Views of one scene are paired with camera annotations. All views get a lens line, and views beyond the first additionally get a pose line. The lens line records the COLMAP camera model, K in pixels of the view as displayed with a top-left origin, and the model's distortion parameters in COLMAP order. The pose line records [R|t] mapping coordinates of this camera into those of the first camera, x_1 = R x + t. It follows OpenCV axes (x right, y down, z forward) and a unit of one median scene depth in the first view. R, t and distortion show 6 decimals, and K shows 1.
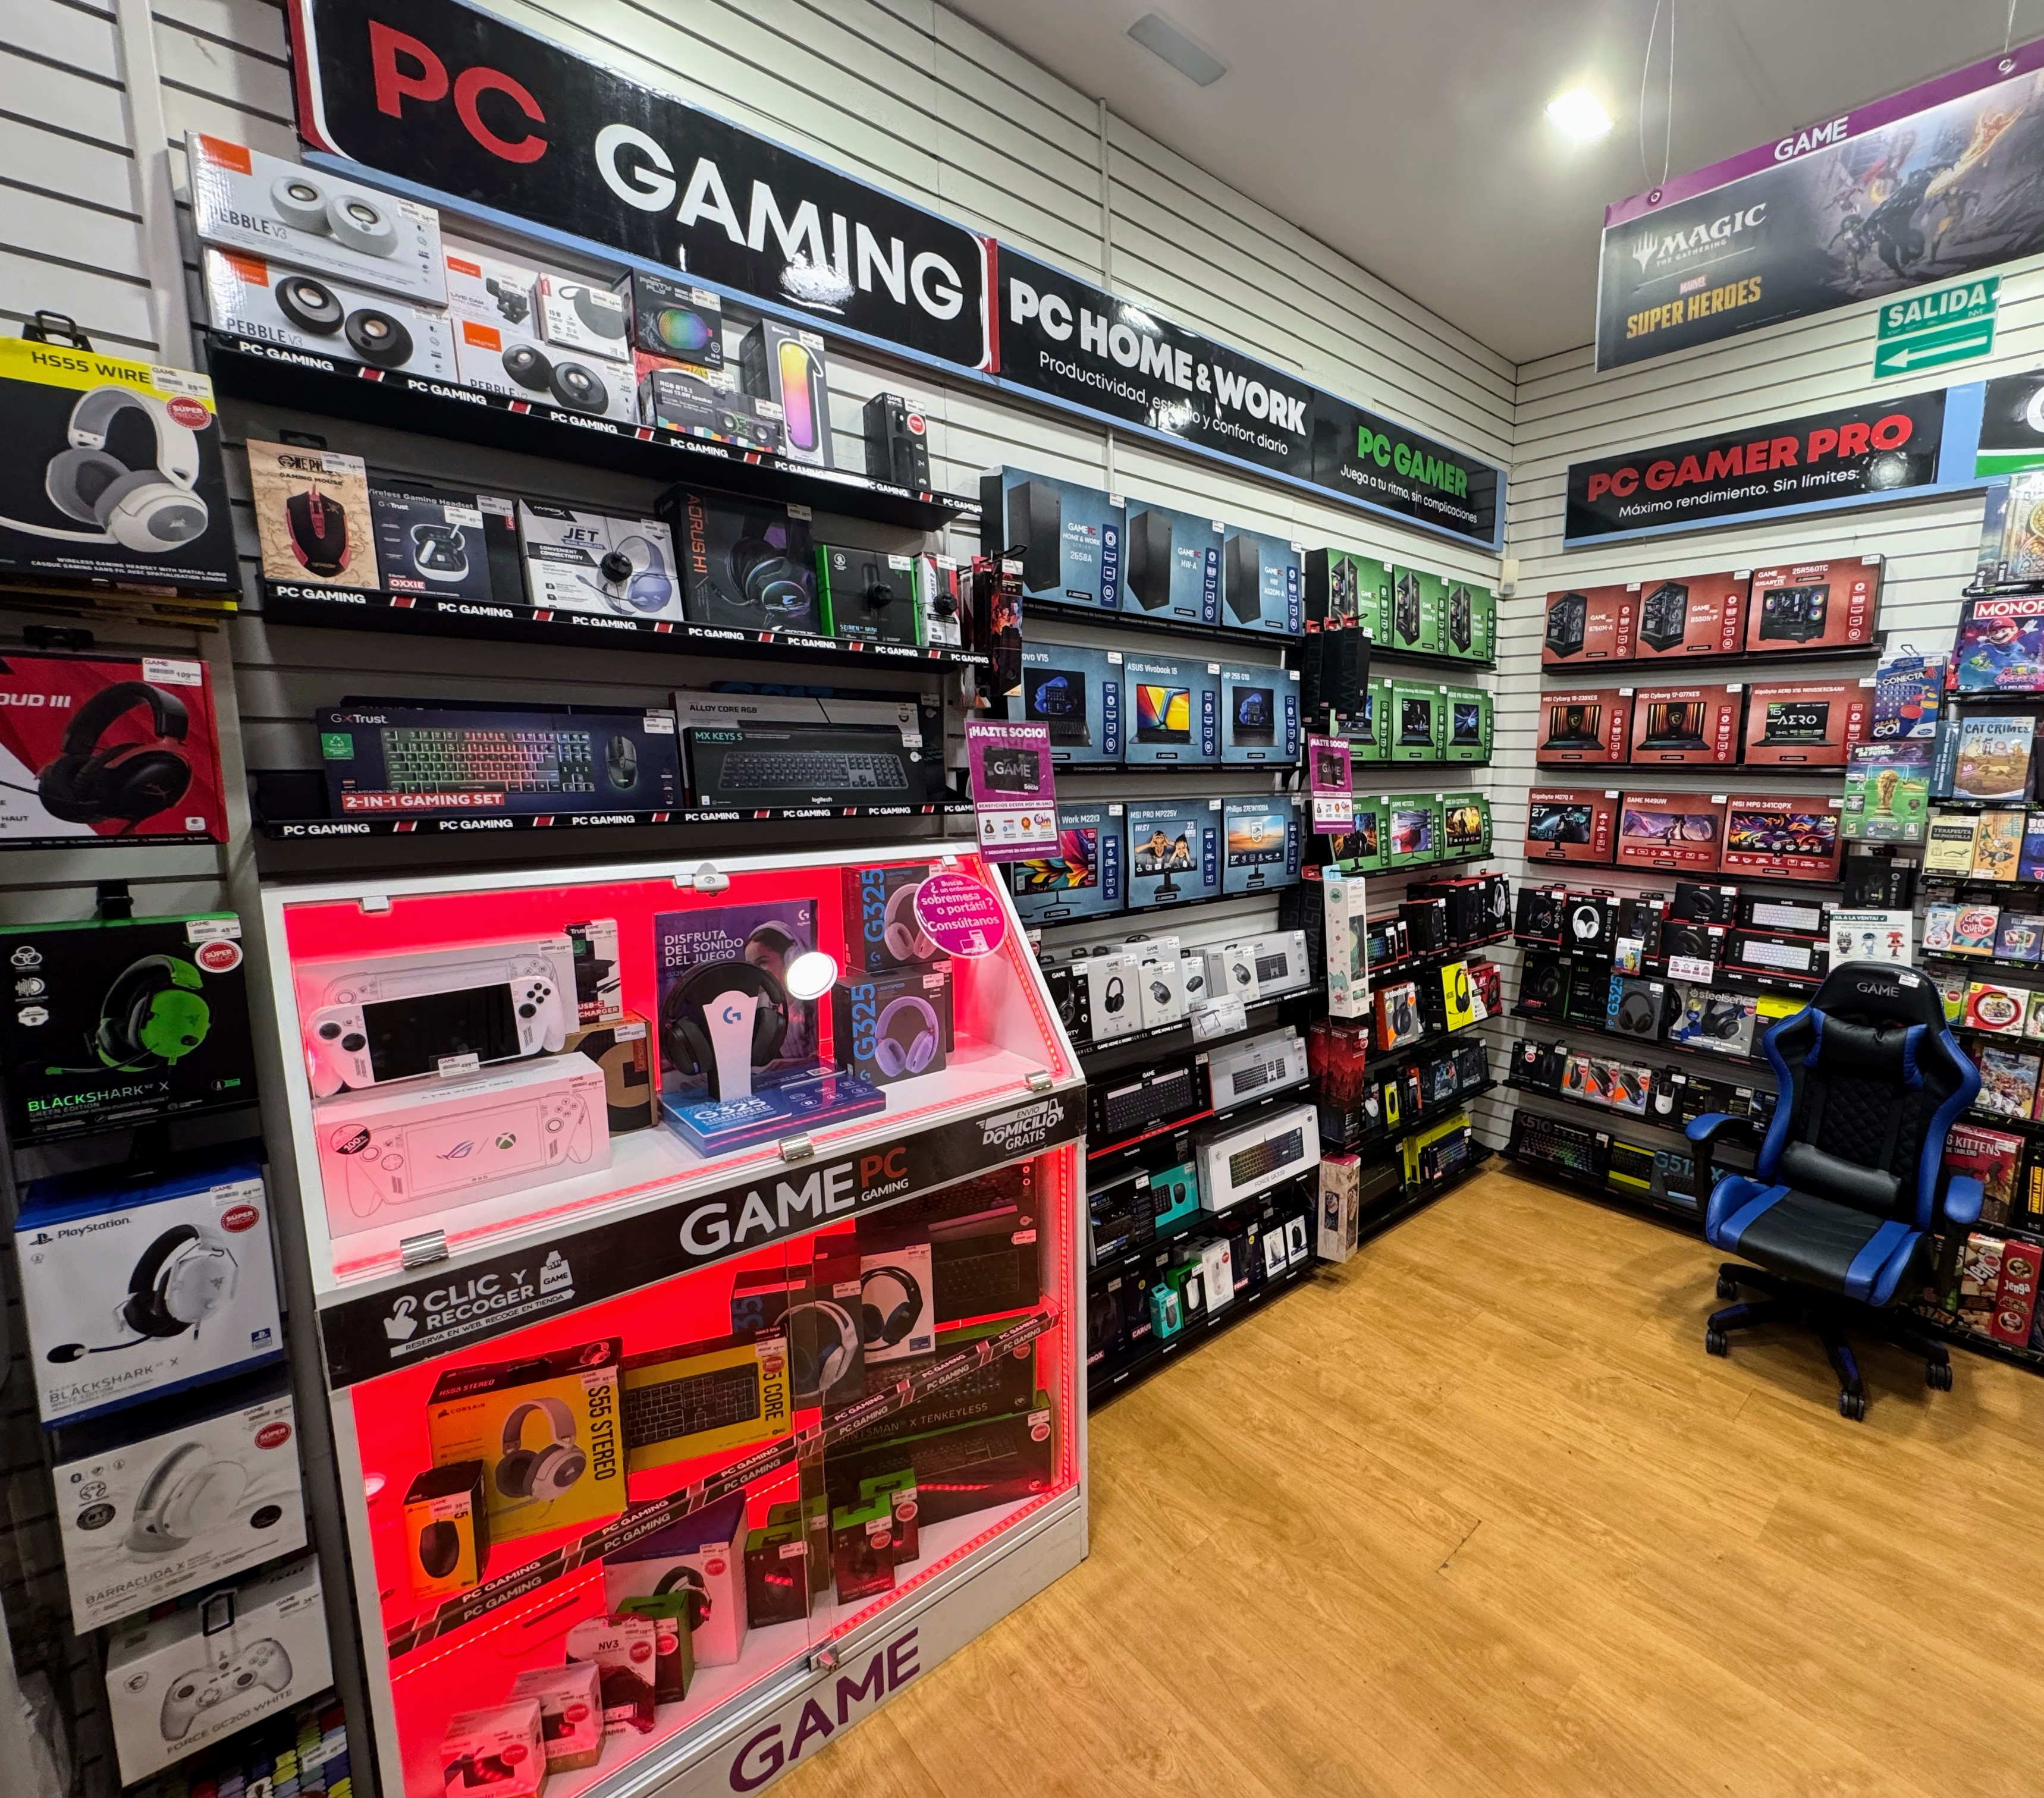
lens RADIAL K [[960.1, 0, 1196.5], [0, 960.1, 898.7], [0, 0, 1]] dist [-0.004718, 0.001035]
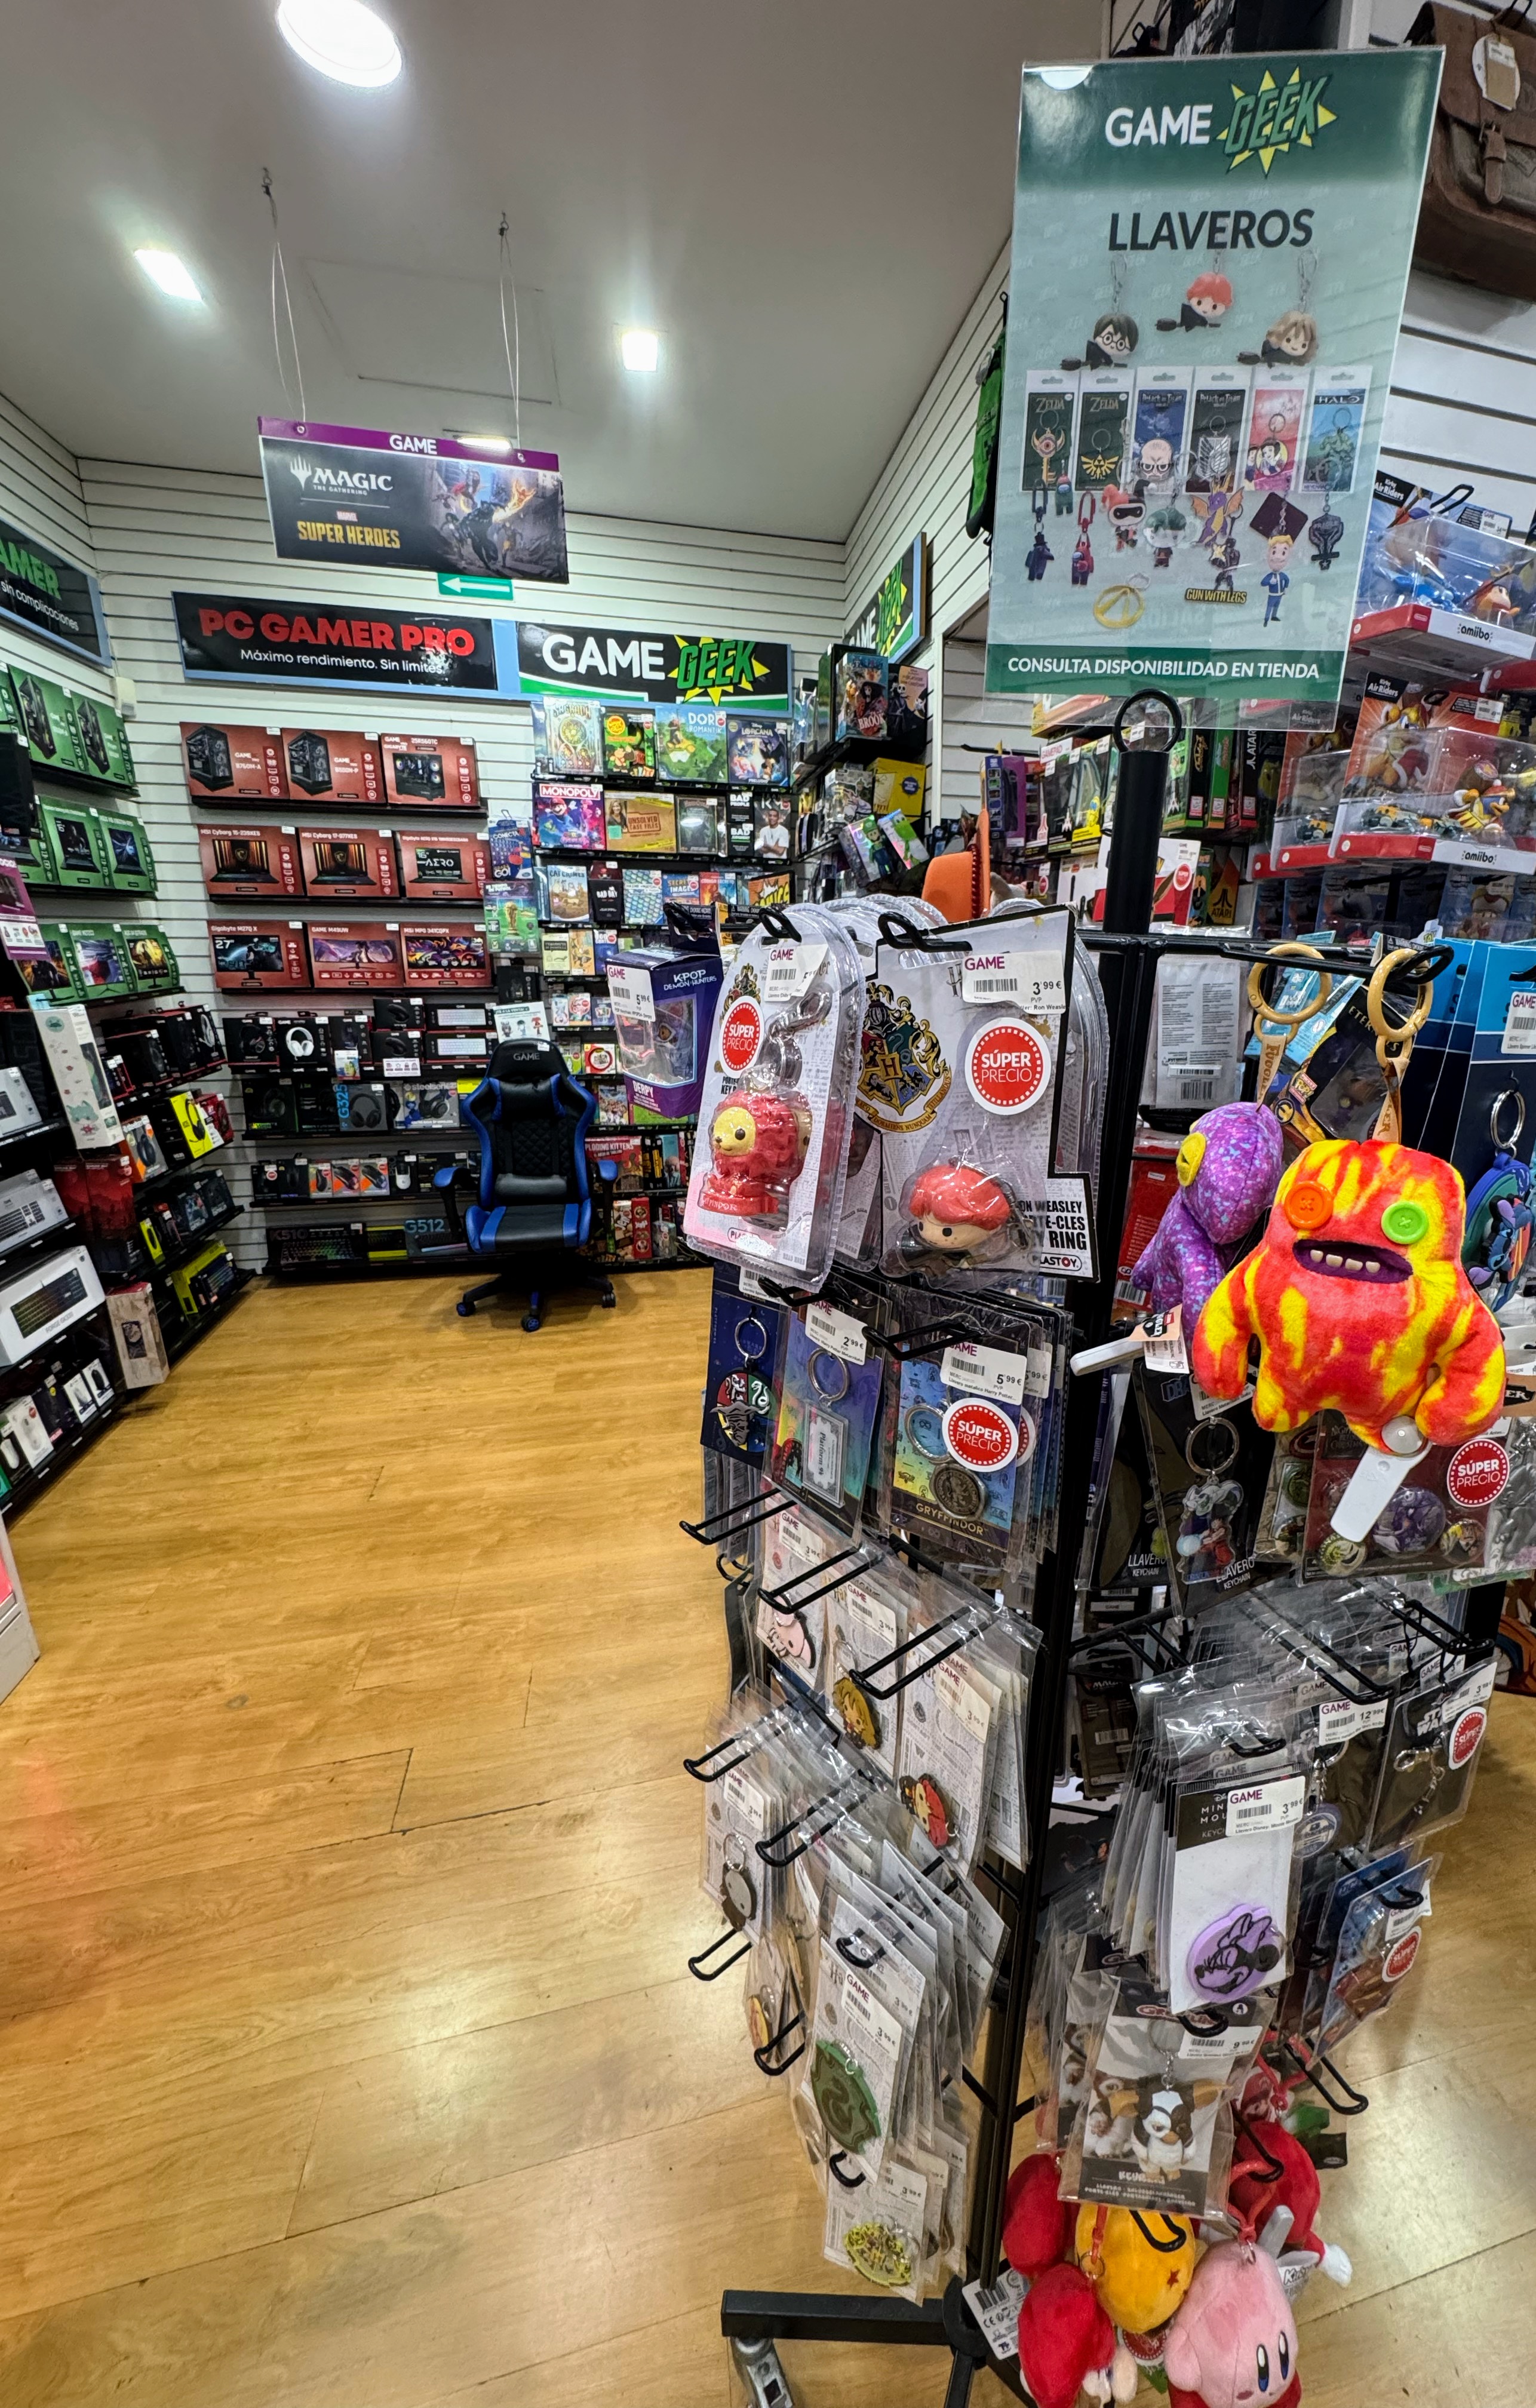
lens RADIAL K [[966.3, 0, 902.4], [0, 966.3, 1201.4], [0, 0, 1]] dist [-0.003123, -0.000222]
pose [[0.504791, -0.236047, 0.830342, -0.257878], [0.119882, 0.971737, 0.203362, 0.070881], [-0.854877, -0.003112, 0.518822, -0.224177]]
